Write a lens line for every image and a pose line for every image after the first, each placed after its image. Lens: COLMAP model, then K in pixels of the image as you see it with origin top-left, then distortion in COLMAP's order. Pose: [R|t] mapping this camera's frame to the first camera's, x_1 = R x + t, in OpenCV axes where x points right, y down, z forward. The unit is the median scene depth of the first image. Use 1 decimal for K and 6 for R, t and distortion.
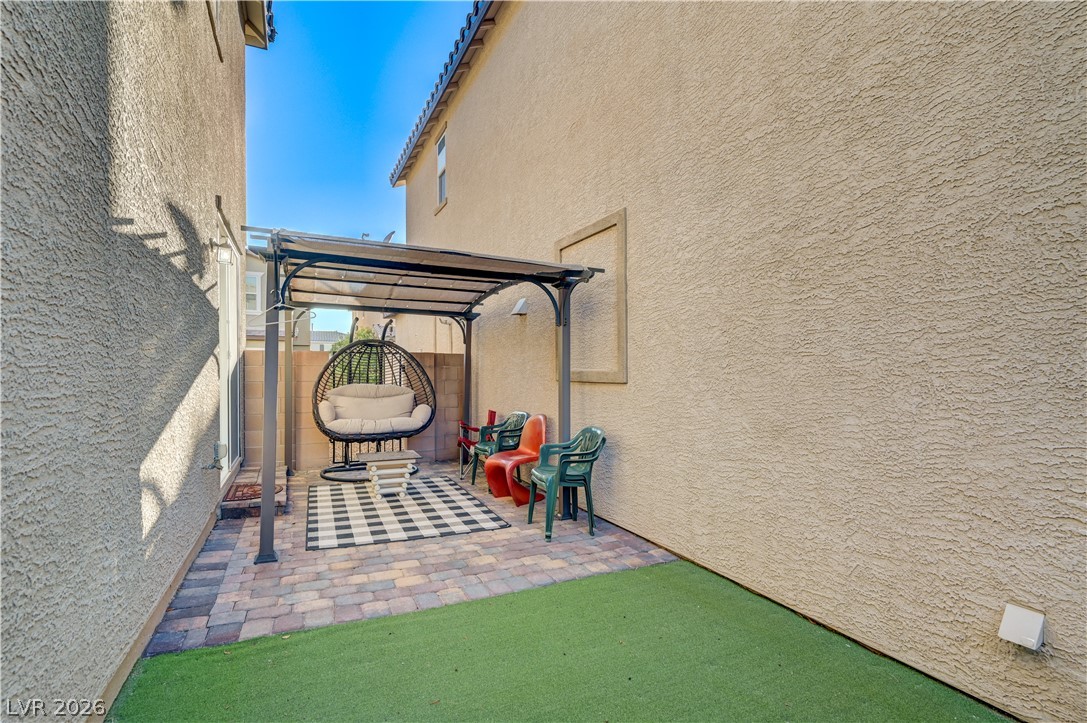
lens RADIAL K [[505.8, 0, 547.3], [0, 505.8, 370.0], [0, 0, 1]] dist [-0.000560, 0.000200]
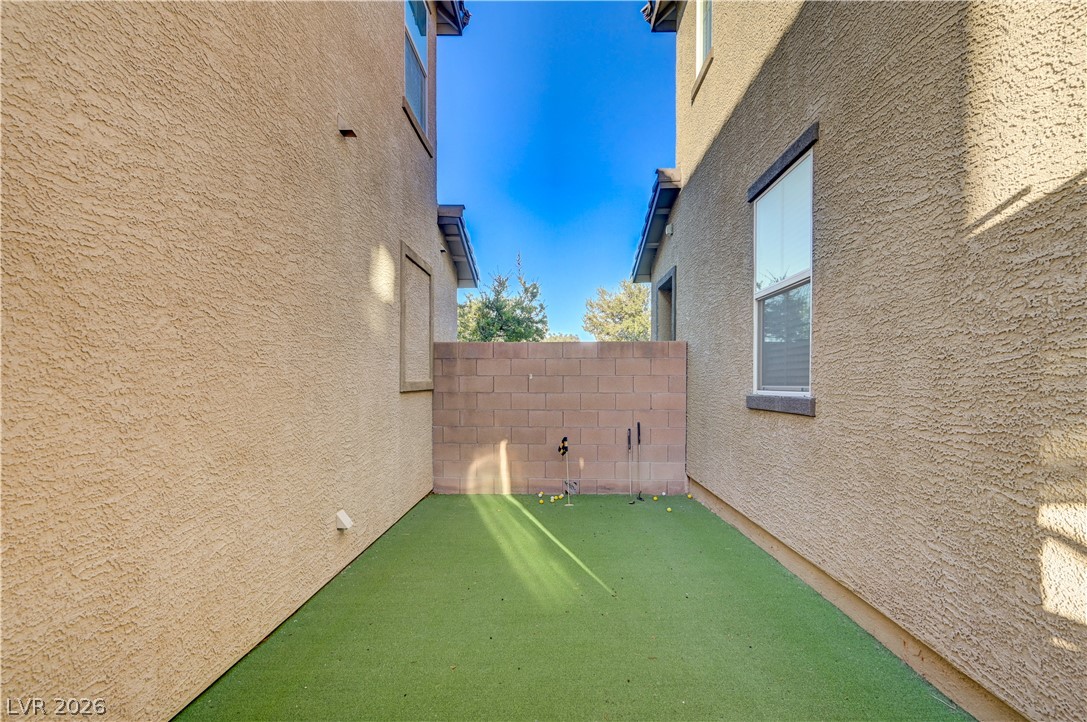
lens RADIAL K [[521.4, 0, 544.2], [0, 521.4, 387.2], [0, 0, 1]] dist [-0.000596, -0.000037]
pose [[-0.886694, -0.001270, 0.462355, -0.249698], [0.002287, 0.999972, 0.007133, 0.002506], [-0.462351, 0.007382, -0.886666, 0.977031]]
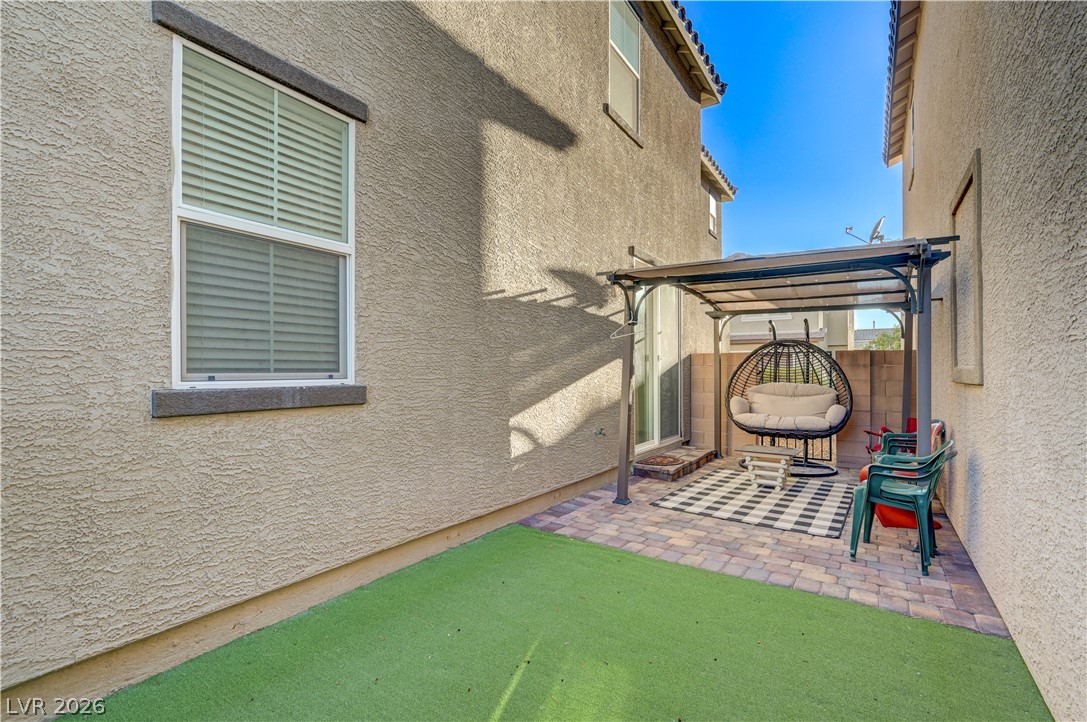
lens RADIAL K [[501.3, 0, 550.9], [0, 501.3, 365.7], [0, 0, 1]] dist [-0.000866, 0.000154]
pose [[0.518364, -0.008347, -0.855119, 0.423476], [0.000011, 0.999952, -0.009755, 0.004468], [0.855160, 0.005047, 0.518339, 0.078358]]
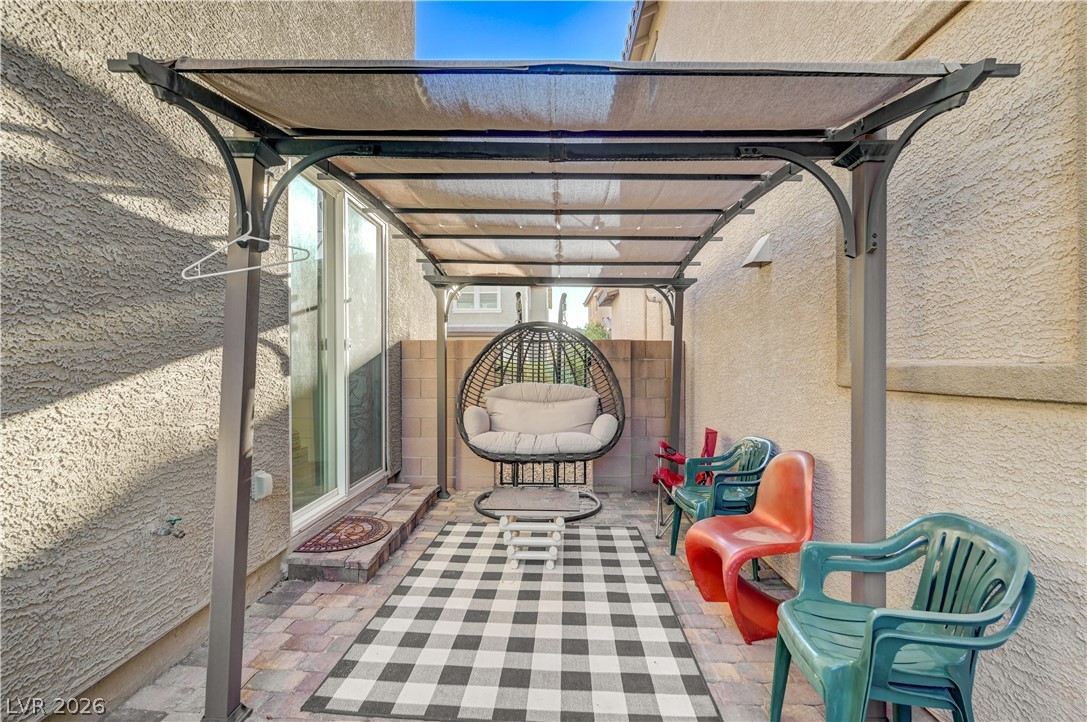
lens RADIAL K [[505.8, 0, 547.3], [0, 505.8, 369.5], [0, 0, 1]] dist [-0.000560, 0.000200]
pose [[0.893316, 0.004054, -0.449411, -0.015113], [0.000306, 0.999954, 0.009627, 0.001285], [0.449430, -0.008738, 0.893273, 0.534245]]
